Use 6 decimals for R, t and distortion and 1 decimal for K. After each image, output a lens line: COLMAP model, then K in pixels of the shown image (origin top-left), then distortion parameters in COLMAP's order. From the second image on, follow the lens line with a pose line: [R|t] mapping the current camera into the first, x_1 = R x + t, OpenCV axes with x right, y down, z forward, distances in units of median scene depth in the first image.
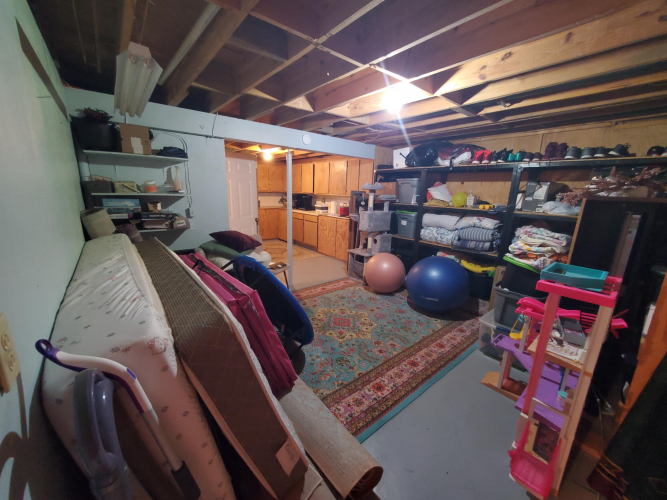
lens RADIAL K [[264.1, 0, 332.7], [0, 264.1, 252.6], [0, 0, 1]] dist [0.000933, -0.000028]
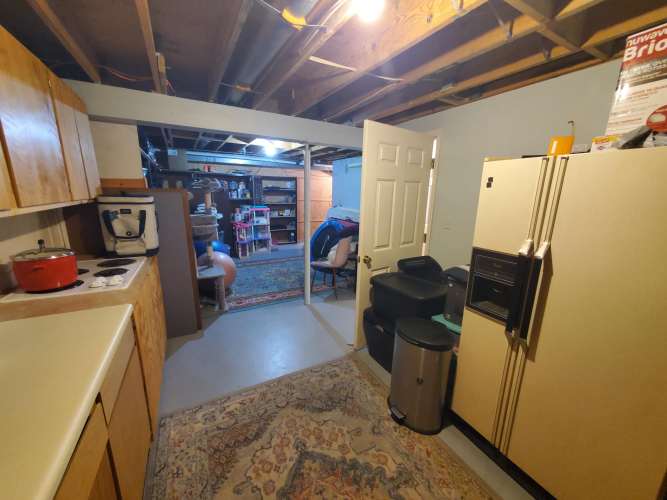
lens RADIAL K [[264.1, 0, 332.7], [0, 264.1, 252.6], [0, 0, 1]] dist [0.000933, -0.000028]
pose [[-0.984511, -0.084169, 0.153795, -0.537523], [-0.006584, 0.894353, 0.447314, -0.611357], [-0.175196, 0.439373, -0.881055, 2.498852]]
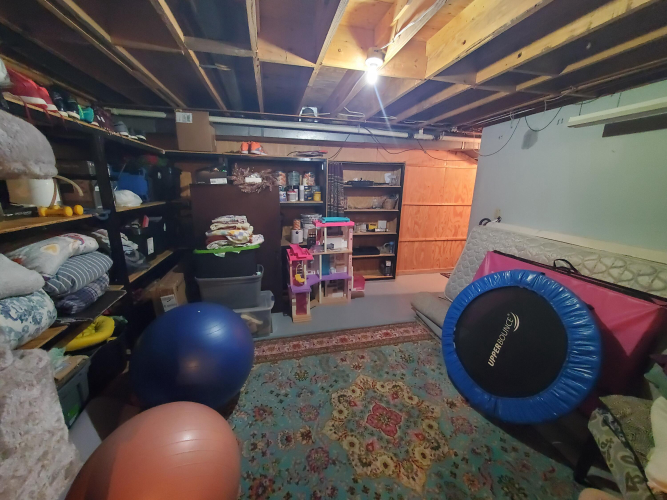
lens RADIAL K [[264.1, 0, 332.7], [0, 264.1, 252.6], [0, 0, 1]] dist [0.000933, -0.000028]
pose [[-0.897291, -0.148324, 0.415776, -0.055134], [0.063877, 0.888324, 0.454753, -0.359251], [-0.436795, 0.434604, -0.787610, 1.471860]]
